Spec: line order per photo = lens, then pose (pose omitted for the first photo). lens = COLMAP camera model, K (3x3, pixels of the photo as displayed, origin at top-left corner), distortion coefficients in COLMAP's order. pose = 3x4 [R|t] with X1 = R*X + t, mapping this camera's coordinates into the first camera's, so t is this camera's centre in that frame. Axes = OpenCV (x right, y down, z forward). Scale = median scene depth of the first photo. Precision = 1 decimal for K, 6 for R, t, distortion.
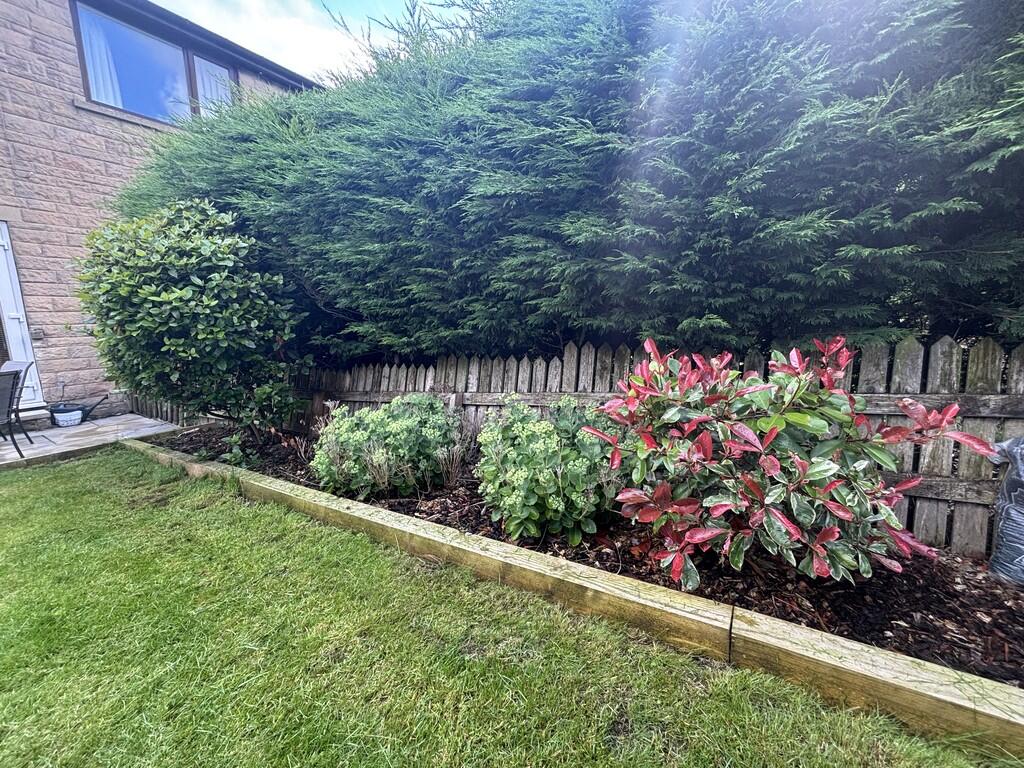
lens RADIAL K [[411.7, 0, 512.2], [0, 411.7, 382.6], [0, 0, 1]] dist [-0.004301, 0.001407]
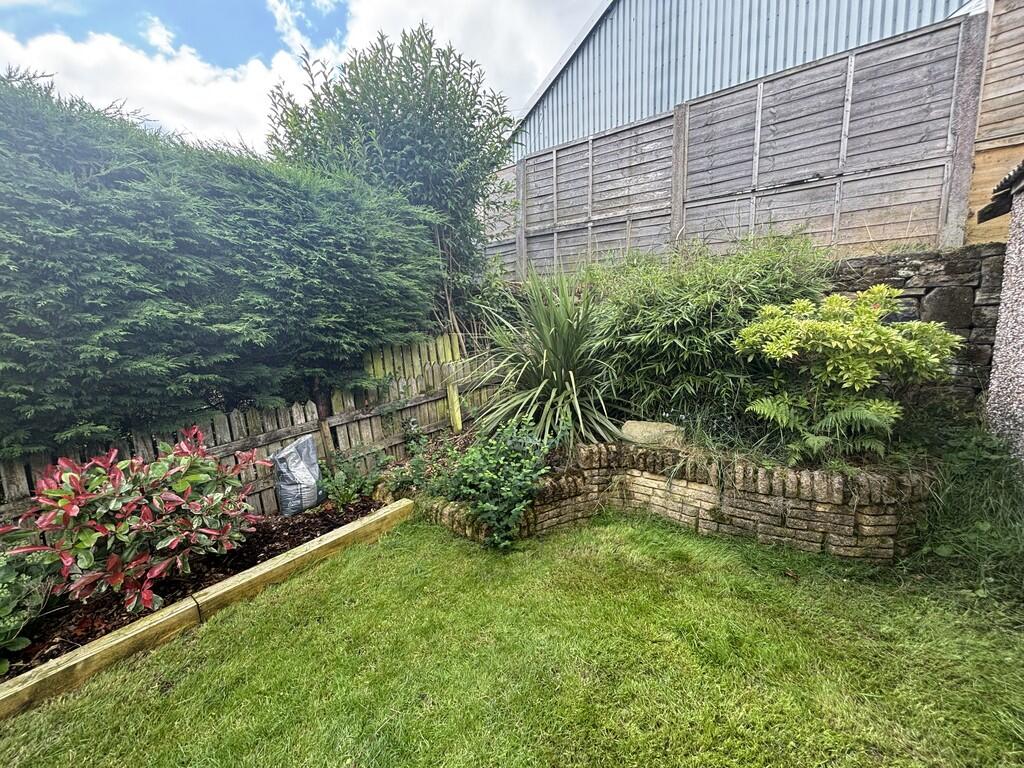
lens RADIAL K [[411.7, 0, 508.6], [0, 411.7, 381.8], [0, 0, 1]] dist [-0.004301, 0.001407]
pose [[0.107907, -0.111494, 0.987889, -0.746308], [0.192680, 0.977195, 0.089241, -0.184004], [-0.975310, 0.180717, 0.126929, -0.551161]]
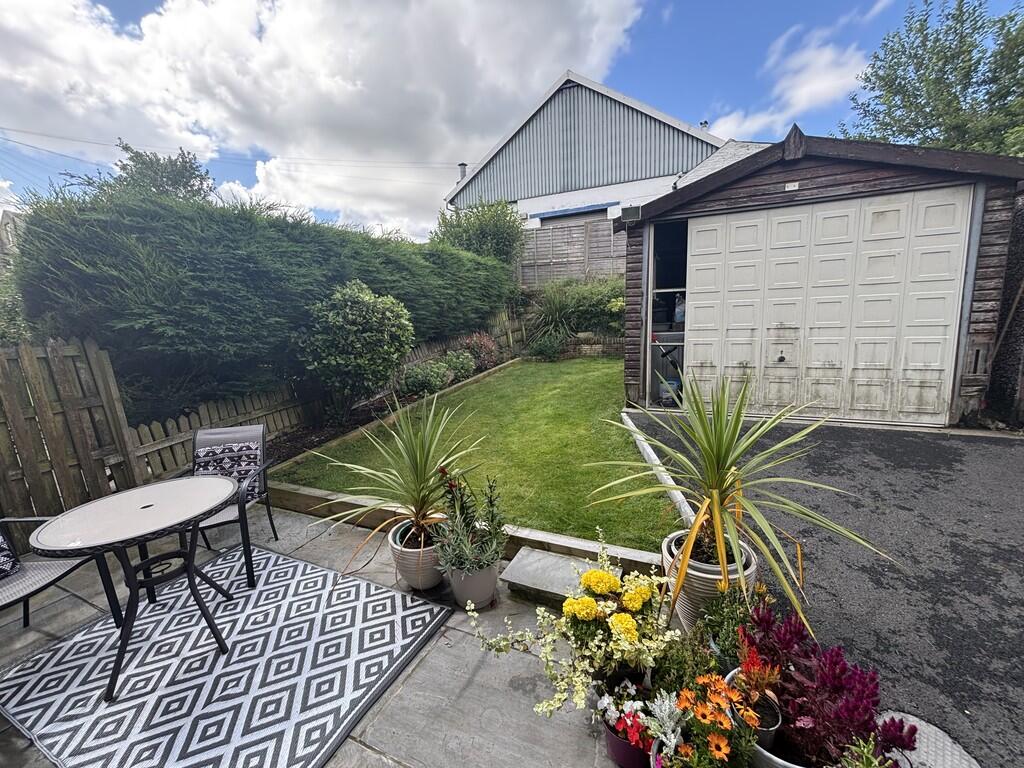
lens RADIAL K [[411.7, 0, 514.6], [0, 411.7, 388.0], [0, 0, 1]] dist [-0.004301, 0.001407]
pose [[-0.149655, -0.164057, 0.975033, -5.410846], [0.211695, 0.957953, 0.193676, -0.383837], [-0.965810, 0.235395, -0.108632, 1.163759]]
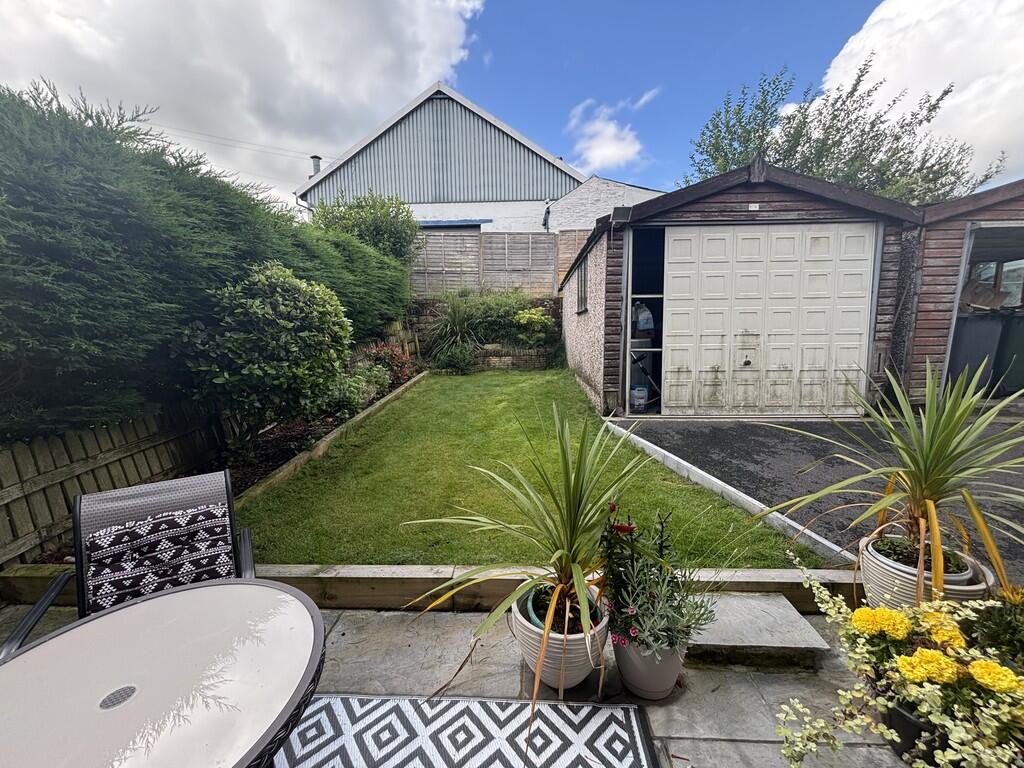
lens RADIAL K [[411.7, 0, 513.0], [0, 411.7, 386.9], [0, 0, 1]] dist [-0.004301, 0.001407]
pose [[-0.507628, -0.110040, 0.854520, -4.623376], [0.166206, 0.960674, 0.222445, -0.444285], [-0.845393, 0.254946, -0.469376, 2.039055]]
